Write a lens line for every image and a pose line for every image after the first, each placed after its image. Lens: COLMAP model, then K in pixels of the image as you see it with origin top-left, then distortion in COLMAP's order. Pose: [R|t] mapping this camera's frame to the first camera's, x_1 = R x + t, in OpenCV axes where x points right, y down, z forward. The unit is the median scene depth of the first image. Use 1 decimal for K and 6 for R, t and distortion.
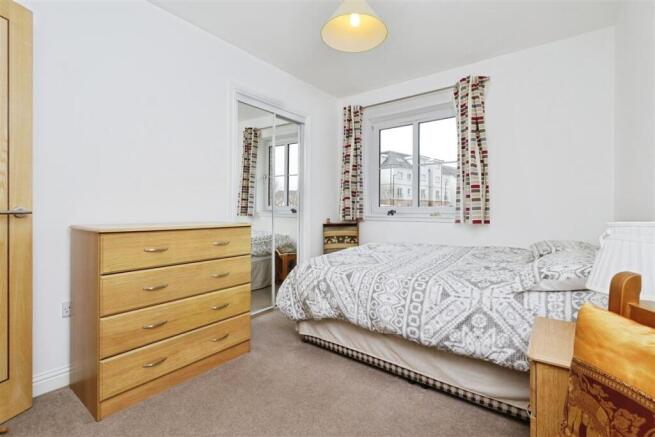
lens RADIAL K [[298.3, 0, 339.8], [0, 298.3, 211.5], [0, 0, 1]] dist [0.000058, -0.000055]
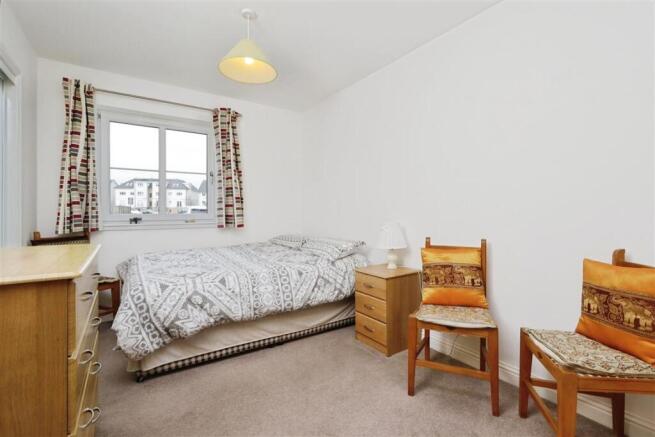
lens RADIAL K [[301.0, 0, 336.8], [0, 301.0, 211.8], [0, 0, 1]] dist [0.002244, 0.000193]
pose [[0.323162, -0.004527, 0.946333, -0.606038], [0.006208, 0.999977, 0.002663, -0.026046], [-0.946323, 0.005014, 0.323183, 0.177257]]
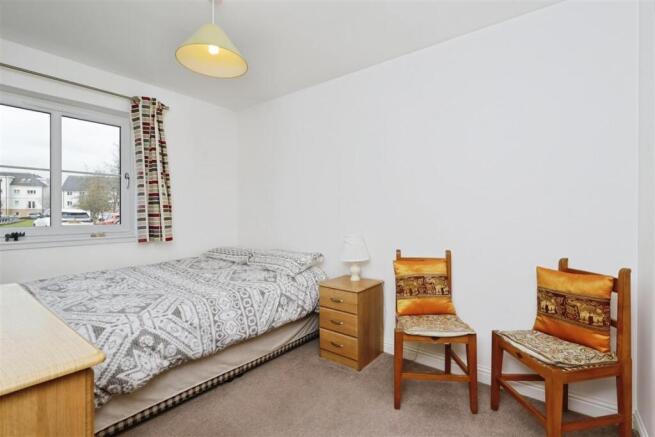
lens RADIAL K [[299.4, 0, 338.3], [0, 299.4, 215.2], [0, 0, 1]] dist [0.001237, -0.000361]
pose [[0.012215, -0.007643, 0.999896, -0.594797], [0.005262, 0.999957, 0.007580, -0.056024], [-0.999912, 0.005169, 0.012255, 0.354718]]
